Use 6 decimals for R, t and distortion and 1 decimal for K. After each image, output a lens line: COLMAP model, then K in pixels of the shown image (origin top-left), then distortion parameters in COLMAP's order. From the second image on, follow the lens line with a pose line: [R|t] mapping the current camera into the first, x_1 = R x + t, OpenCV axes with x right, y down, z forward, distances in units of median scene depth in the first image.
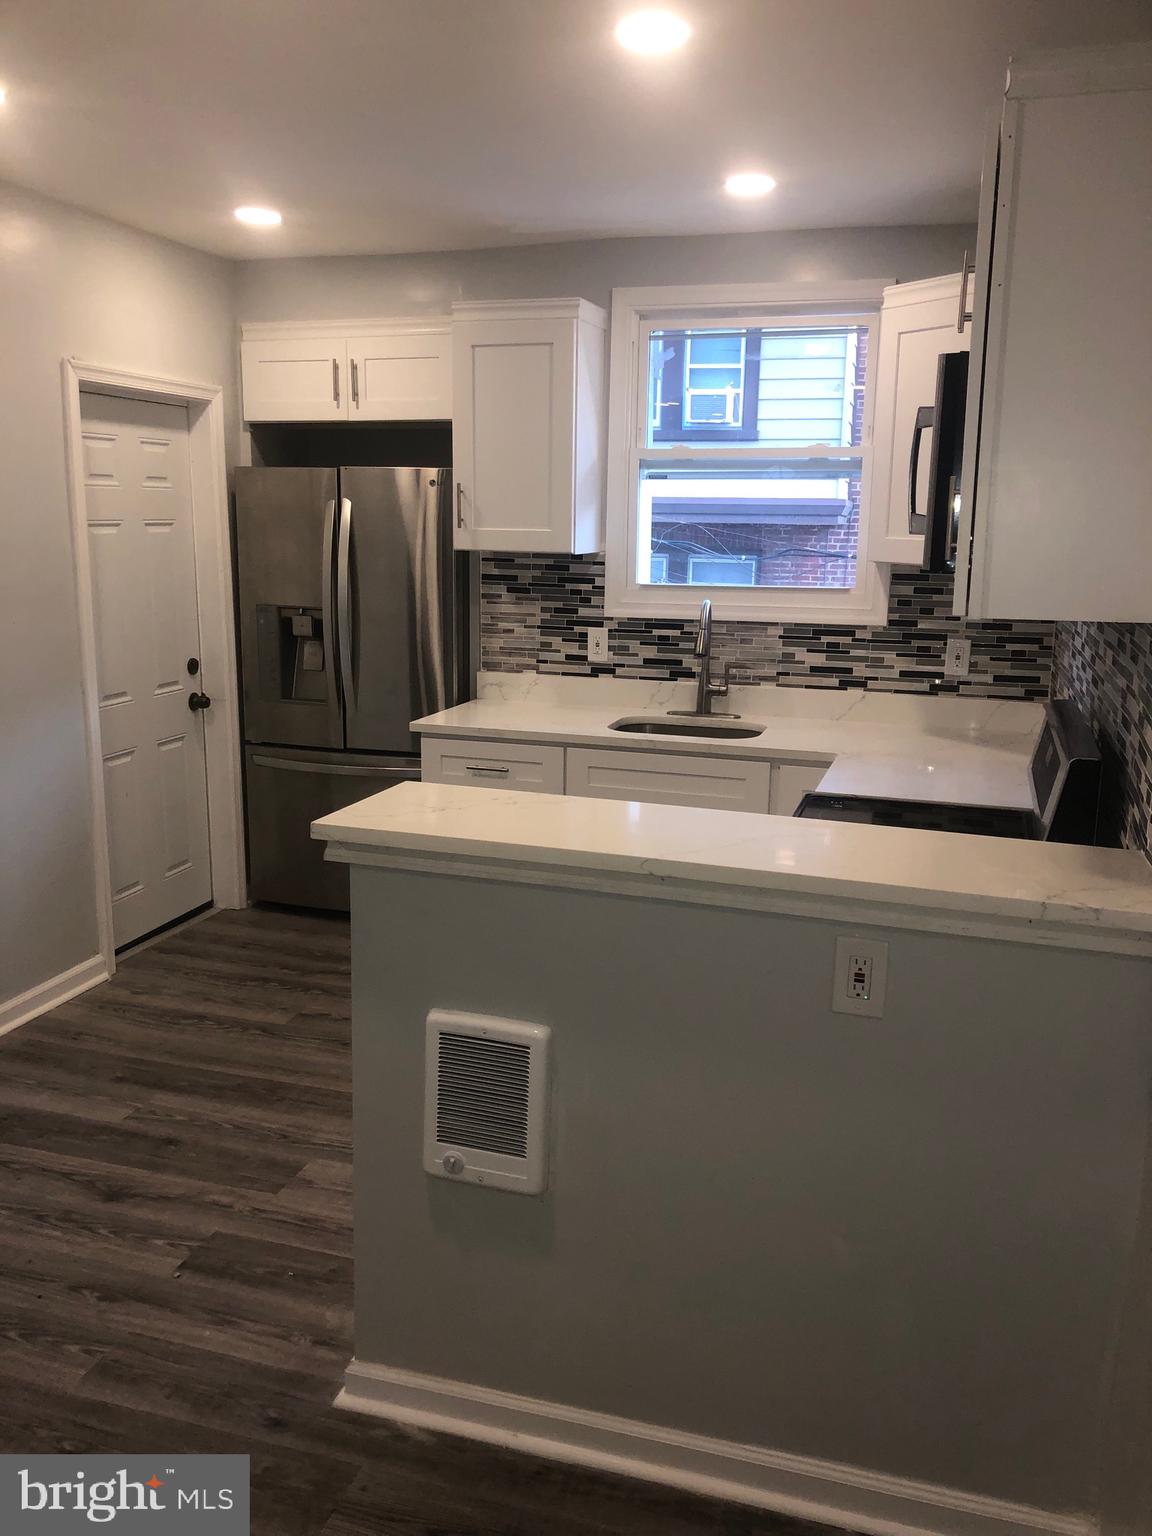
lens RADIAL K [[1256.0, 0, 560.7], [0, 1256.0, 785.9], [0, 0, 1]] dist [0.038445, -0.031623]
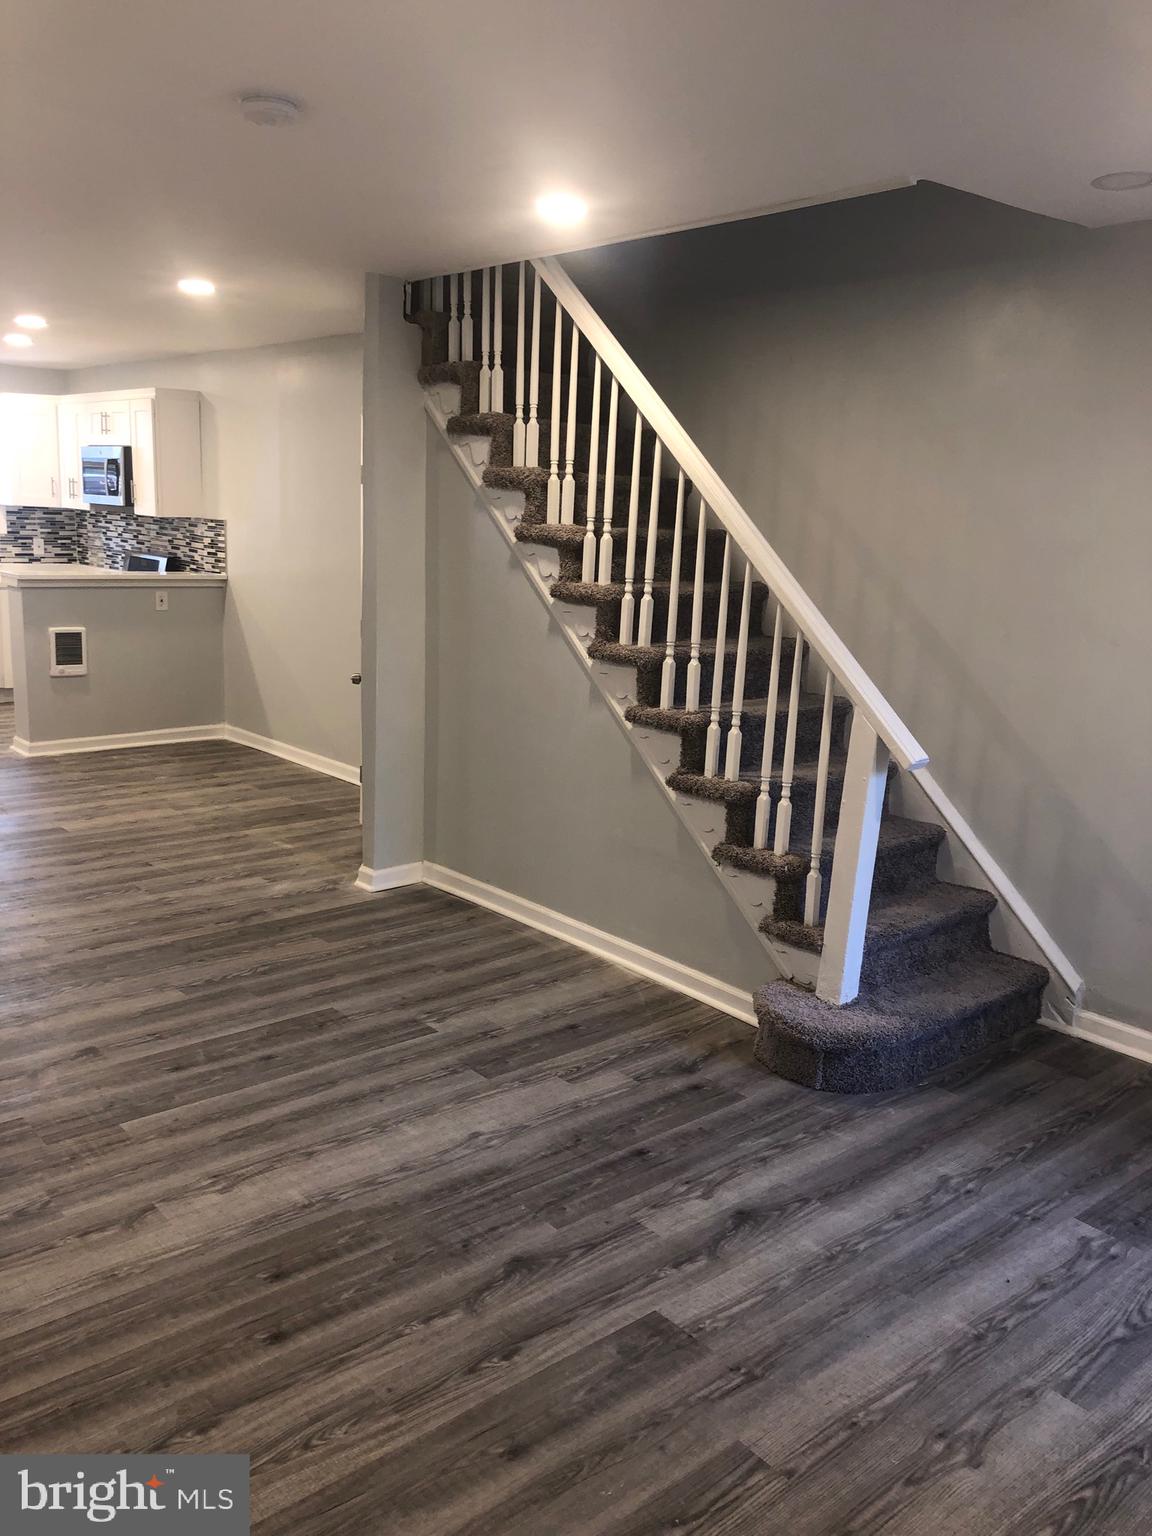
lens RADIAL K [[1256.0, 0, 571.7], [0, 1256.0, 771.7], [0, 0, 1]] dist [0.038445, -0.031623]
pose [[0.528503, -0.170065, 0.831722, -1.168502], [0.152375, 0.982821, 0.104137, 0.212792], [-0.835144, 0.071697, 0.545338, -1.068575]]
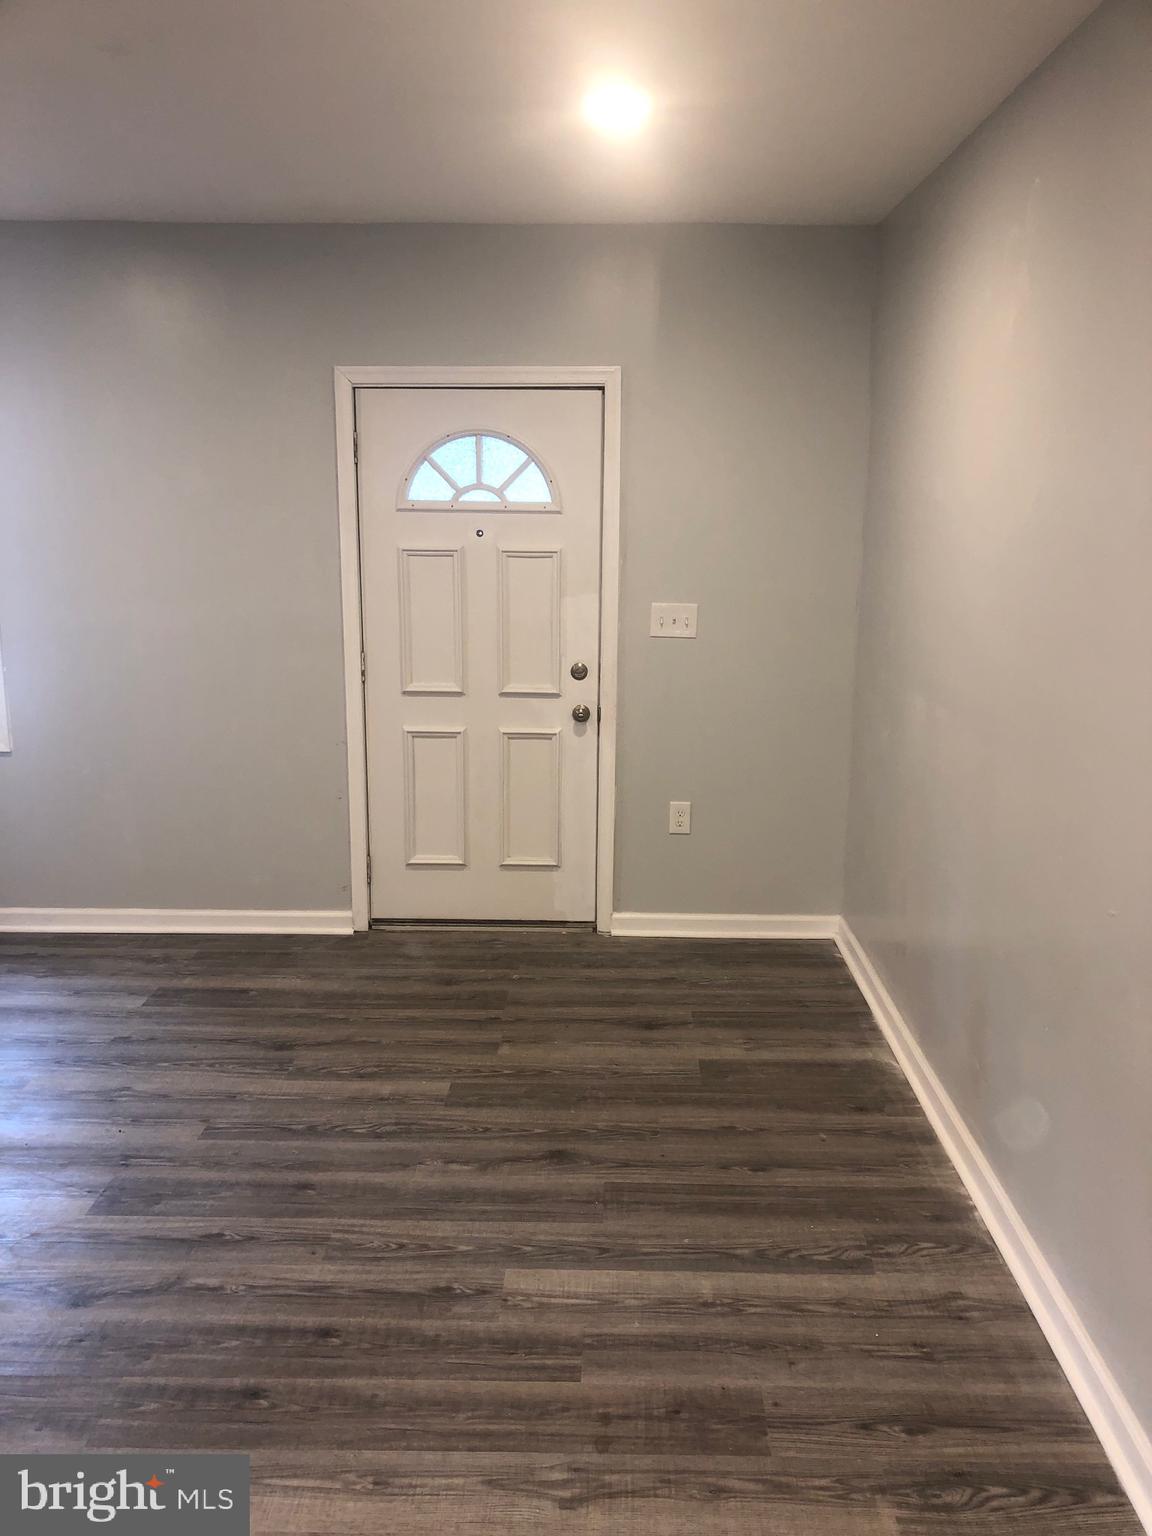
lens RADIAL K [[1256.0, 0, 586.5], [0, 1256.0, 813.9], [0, 0, 1]] dist [0.038445, -0.031623]
pose [[-0.961764, 0.049925, -0.269290, -0.772853], [-0.074792, 0.897994, 0.433604, 0.030443], [0.263468, 0.437166, -0.859925, -0.194286]]
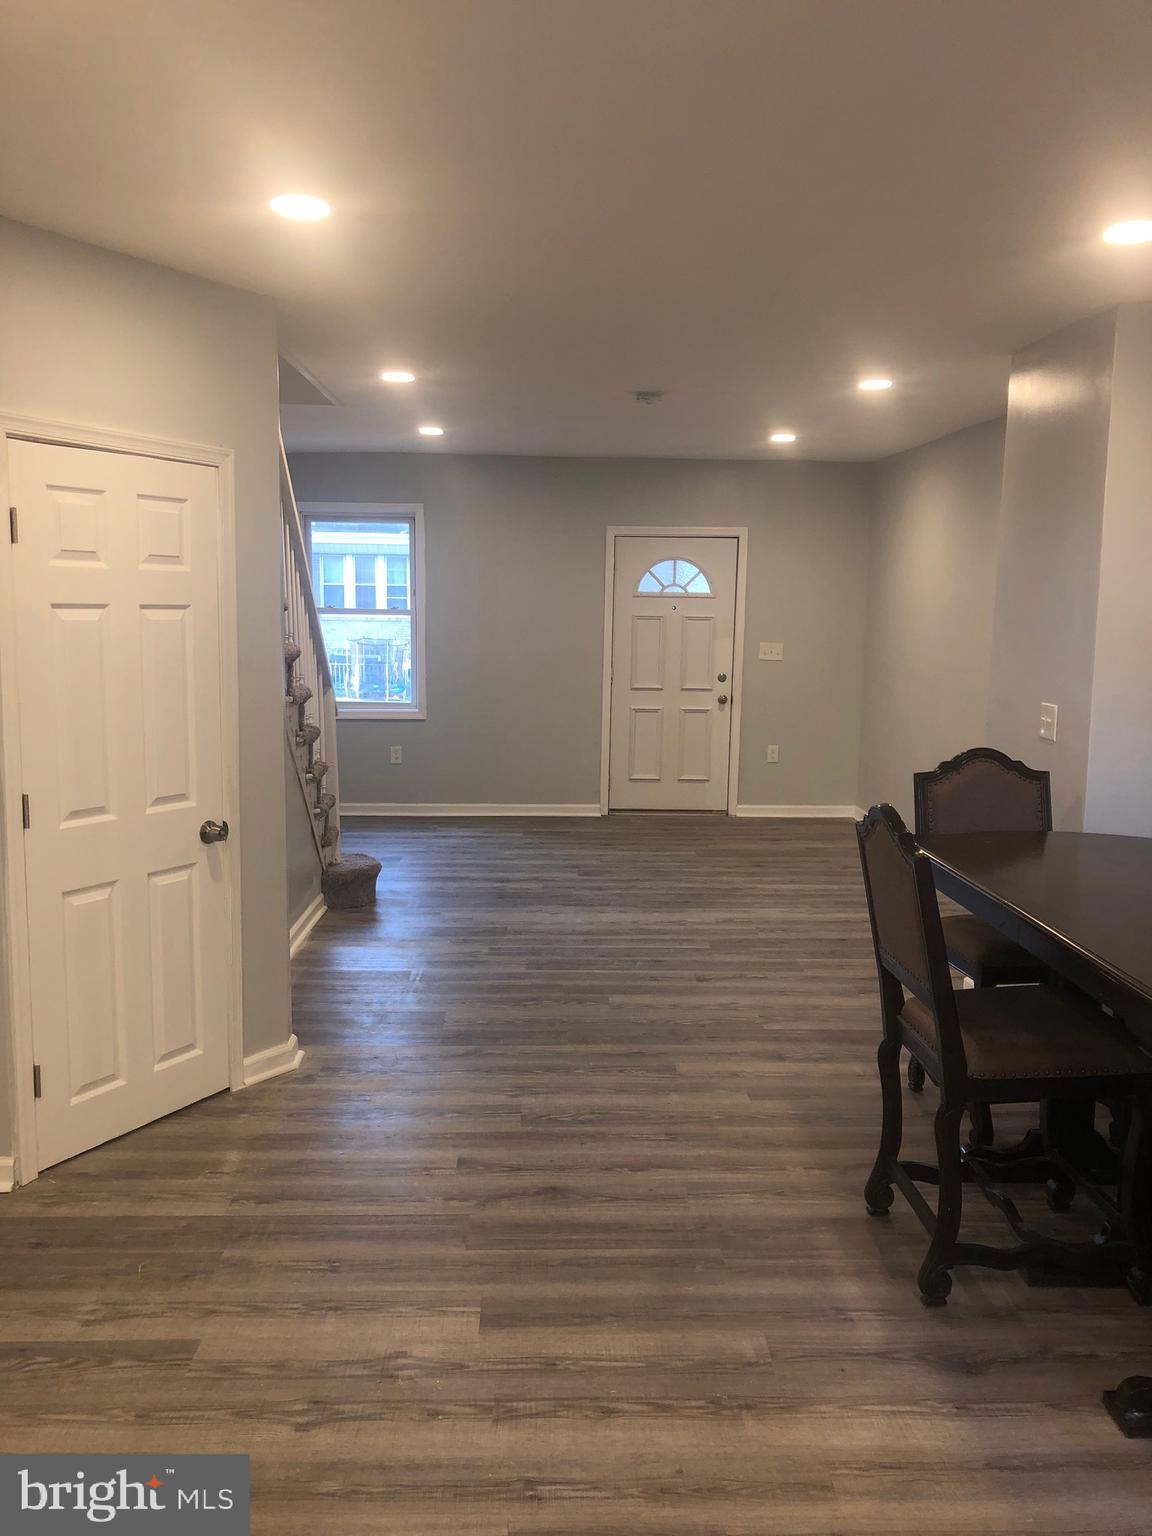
lens RADIAL K [[1256.0, 0, 593.7], [0, 1256.0, 795.7], [0, 0, 1]] dist [0.038445, -0.031623]
pose [[-0.941489, 0.027187, -0.335947, -0.154447], [-0.098113, 0.931468, 0.350344, -0.142442], [0.322449, 0.362805, -0.874299, 0.657966]]
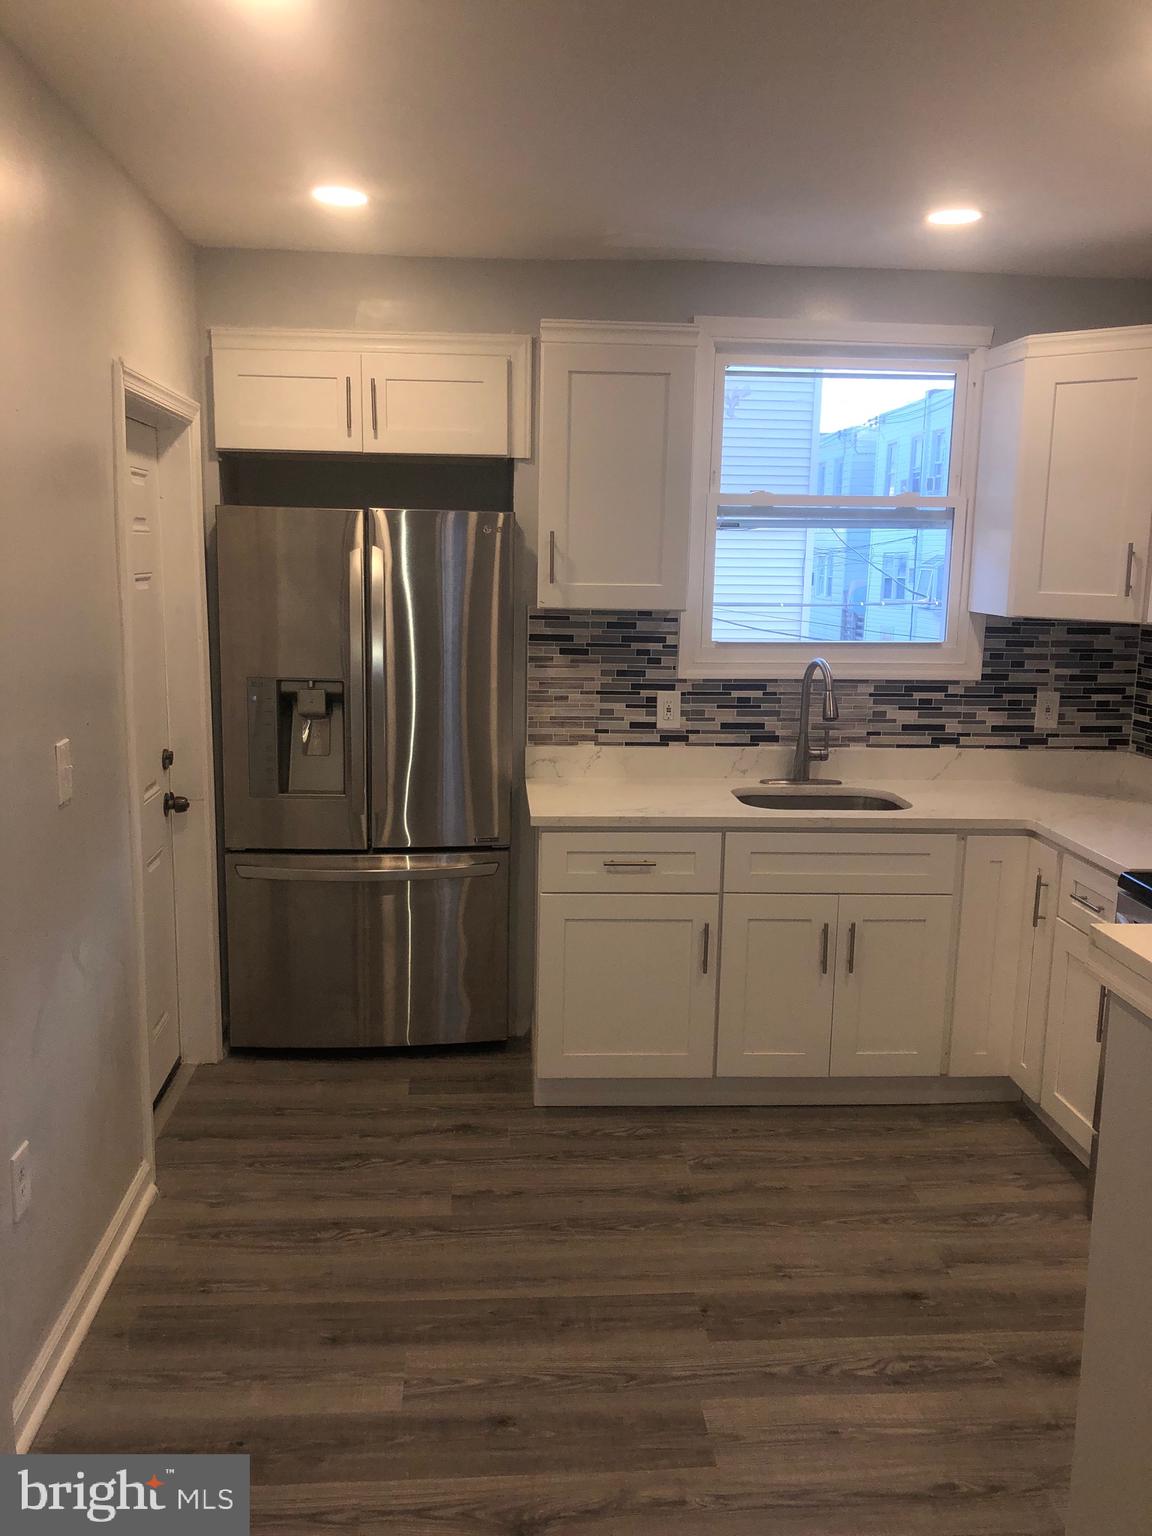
lens RADIAL K [[1256.0, 0, 566.6], [0, 1256.0, 775.2], [0, 0, 1]] dist [0.038445, -0.031623]
pose [[0.928726, -0.061610, 0.365612, -0.389382], [0.074493, 0.996996, -0.021221, -0.056195], [-0.363206, 0.046944, 0.930525, 0.211875]]
